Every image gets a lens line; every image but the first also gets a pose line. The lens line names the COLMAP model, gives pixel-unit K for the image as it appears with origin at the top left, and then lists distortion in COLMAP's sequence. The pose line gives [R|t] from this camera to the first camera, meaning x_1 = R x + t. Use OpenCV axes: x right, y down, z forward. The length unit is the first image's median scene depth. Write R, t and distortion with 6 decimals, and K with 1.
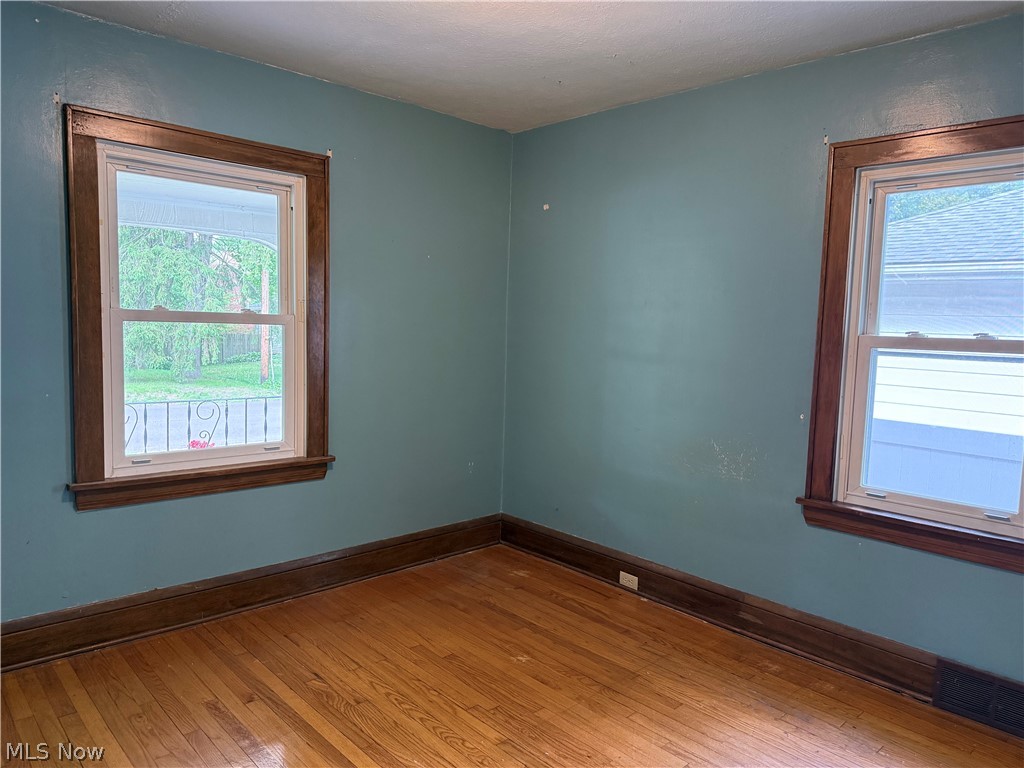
lens RADIAL K [[721.1, 0, 516.2], [0, 721.1, 389.3], [0, 0, 1]] dist [0.088535, -0.122948]
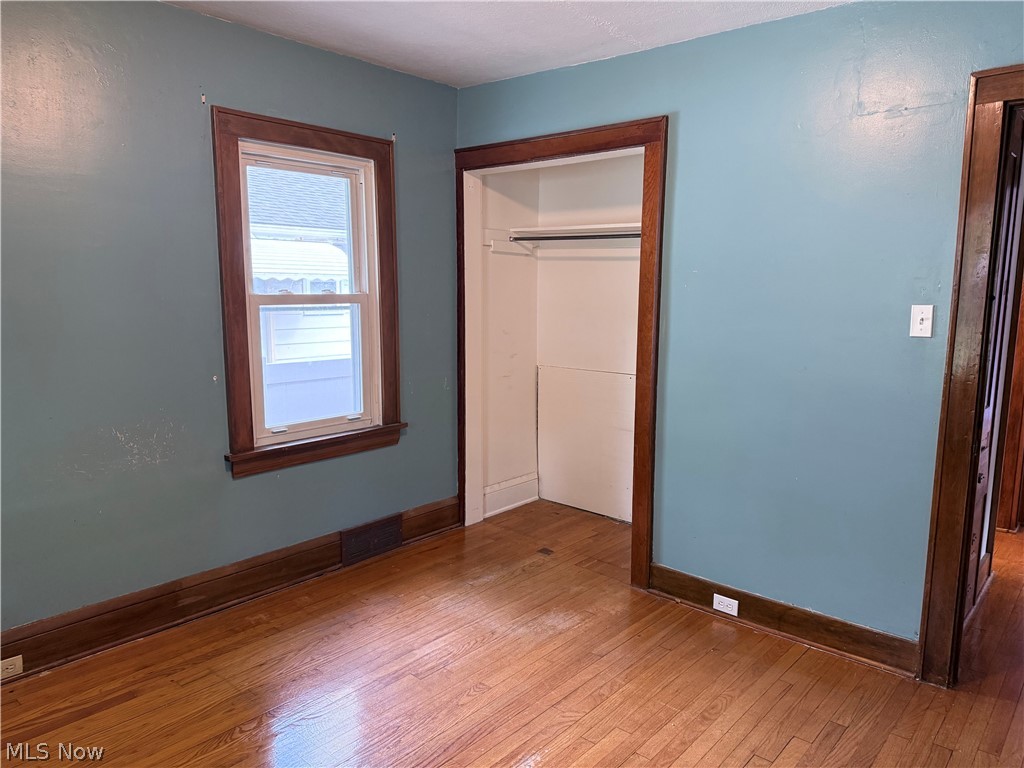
lens RADIAL K [[721.1, 0, 516.2], [0, 721.1, 389.3], [0, 0, 1]] dist [0.088535, -0.122948]
pose [[-0.102944, -0.176649, 0.978876, -0.645102], [0.084671, 0.978976, 0.185572, -0.100439], [-0.991077, 0.101986, -0.085823, 0.685693]]
